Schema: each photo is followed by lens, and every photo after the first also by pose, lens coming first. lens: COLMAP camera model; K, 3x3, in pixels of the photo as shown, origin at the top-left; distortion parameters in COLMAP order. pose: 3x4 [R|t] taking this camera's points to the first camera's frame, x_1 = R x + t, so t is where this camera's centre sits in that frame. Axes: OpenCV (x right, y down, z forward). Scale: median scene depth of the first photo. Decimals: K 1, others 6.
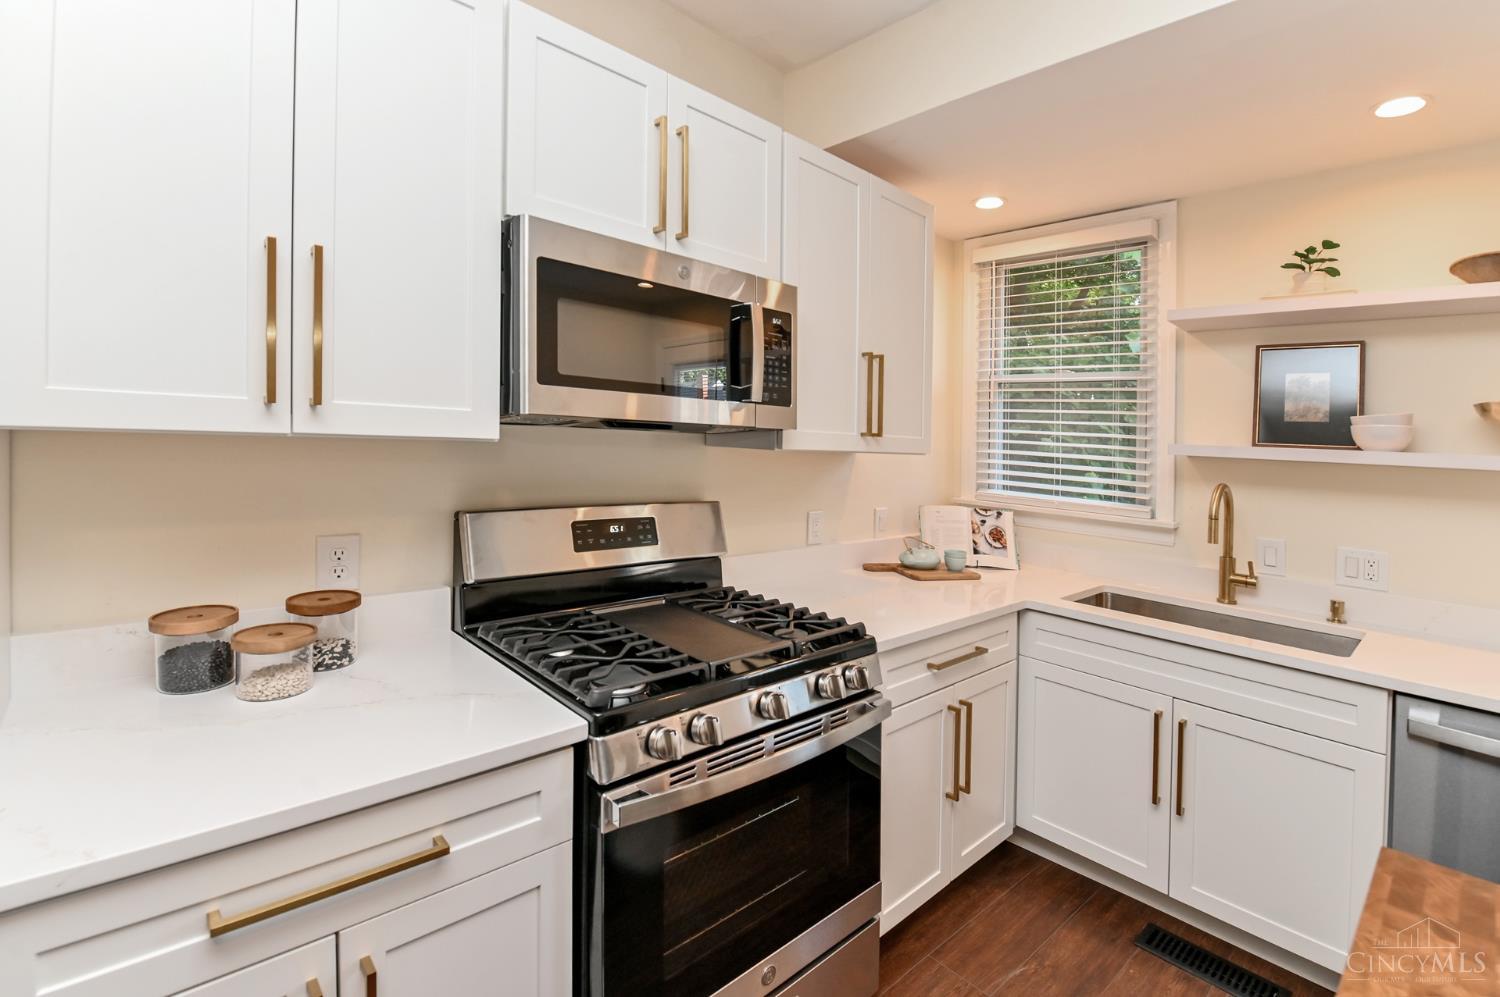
lens RADIAL K [[676.2, 0, 775.7], [0, 676.2, 460.9], [0, 0, 1]] dist [-0.006586, -0.006859]
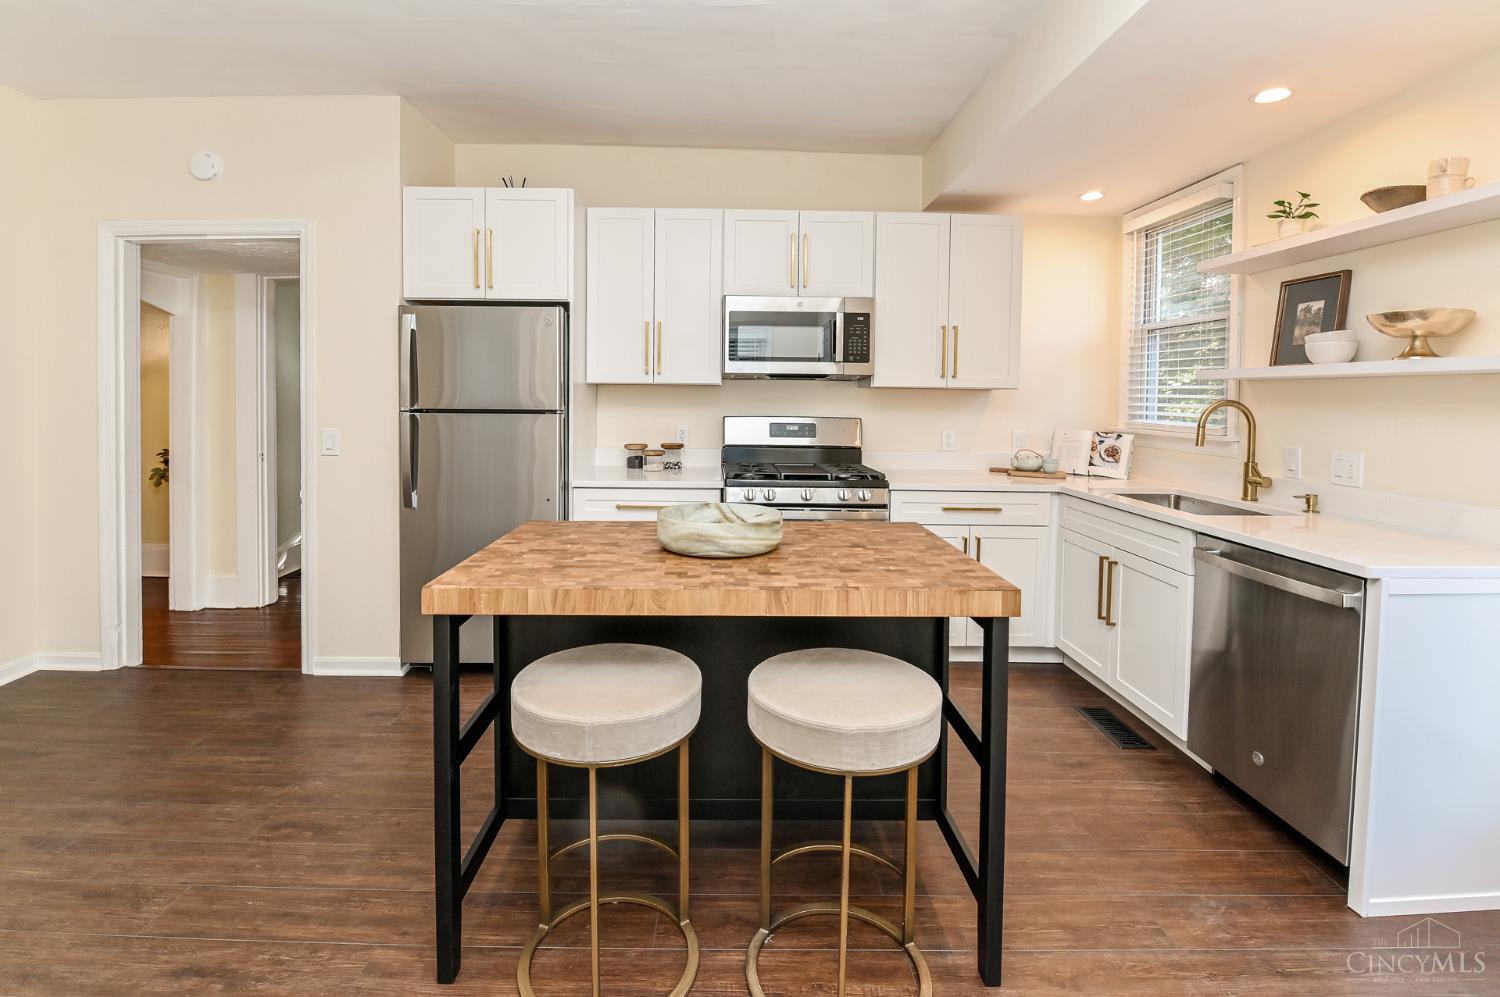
lens RADIAL K [[676.2, 0, 717.9], [0, 676.2, 444.0], [0, 0, 1]] dist [-0.006586, -0.006859]
pose [[0.719902, 0.010316, -0.693999, 0.895858], [-0.002879, 0.999925, 0.011877, 0.108783], [0.694070, -0.006553, 0.719878, -0.559887]]
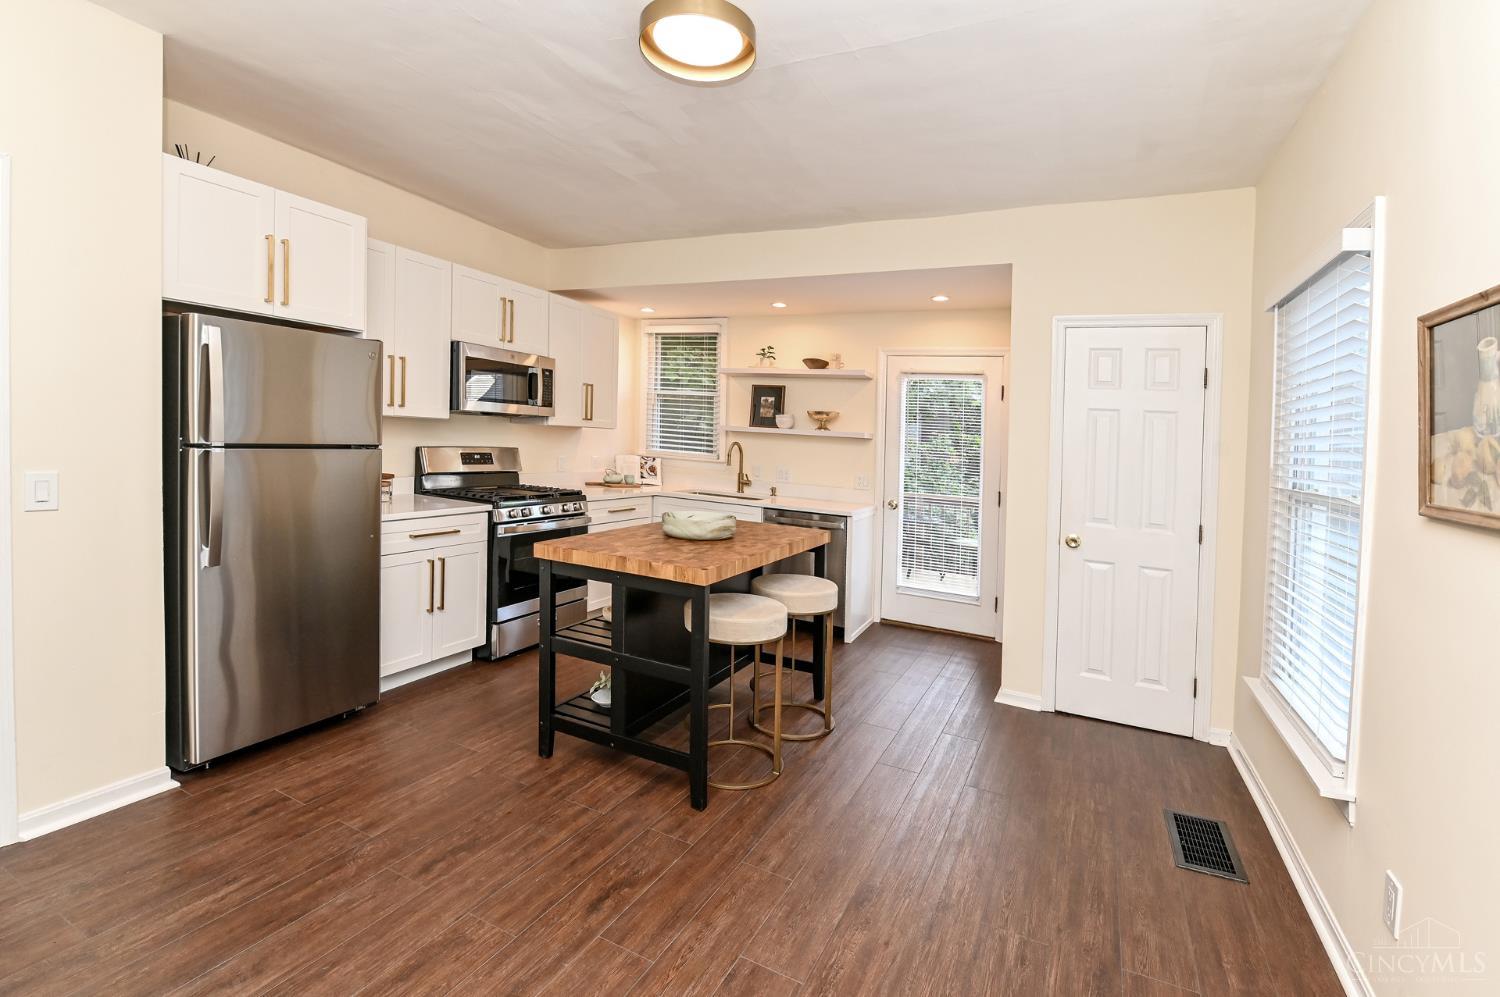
lens RADIAL K [[676.2, 0, 740.2], [0, 676.2, 447.9], [0, 0, 1]] dist [-0.006586, -0.006859]
pose [[0.947812, 0.002513, 0.318820, -0.100847], [-0.002774, 0.999996, 0.000366, 0.057772], [-0.318818, -0.001231, 0.947815, -1.377653]]
